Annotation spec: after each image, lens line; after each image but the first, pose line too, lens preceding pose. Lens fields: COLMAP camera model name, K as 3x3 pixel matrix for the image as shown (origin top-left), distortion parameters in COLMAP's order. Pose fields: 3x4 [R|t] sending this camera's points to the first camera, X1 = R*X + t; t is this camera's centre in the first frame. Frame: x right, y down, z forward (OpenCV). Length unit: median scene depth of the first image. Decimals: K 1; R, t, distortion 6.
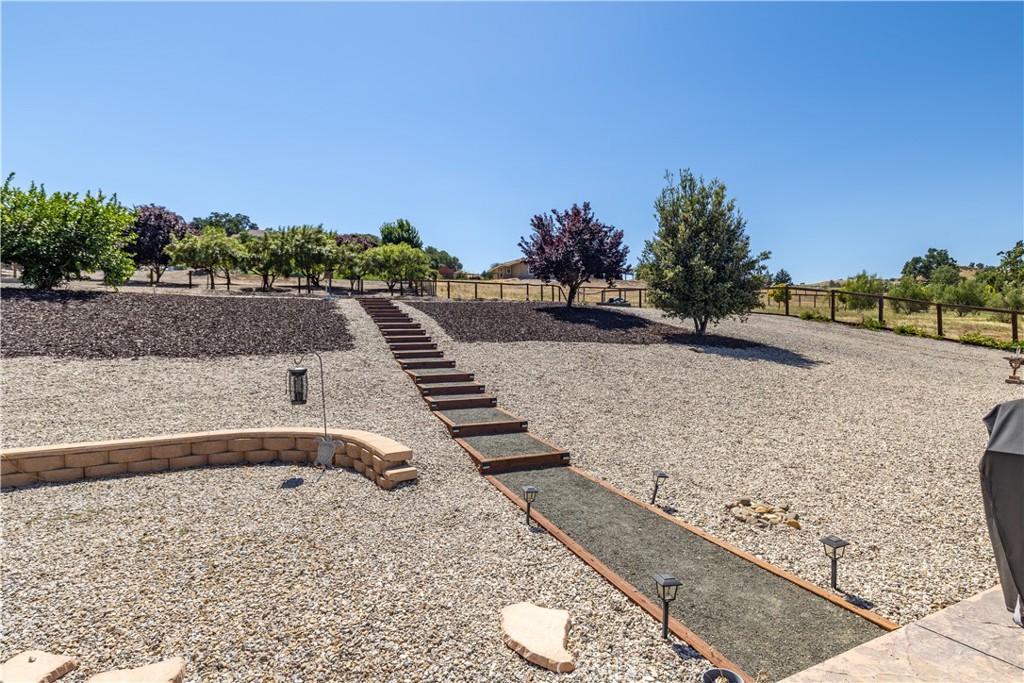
lens RADIAL K [[570.0, 0, 510.7], [0, 570.0, 346.2], [0, 0, 1]] dist [-0.040888, 0.000101]
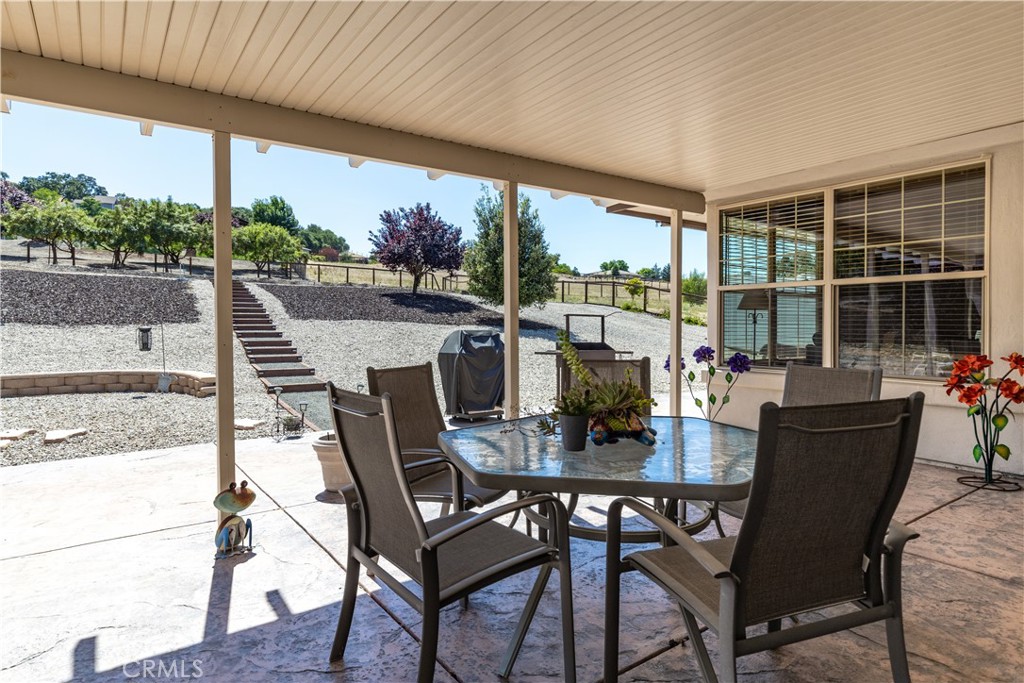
lens RADIAL K [[578.7, 0, 512.0], [0, 578.7, 341.5], [0, 0, 1]] dist [-0.020393, -0.002370]
pose [[0.980499, 0.014169, 0.196012, 0.068840], [-0.016755, 0.999793, 0.011540, 0.010106], [-0.195808, -0.014599, 0.980534, -0.167136]]
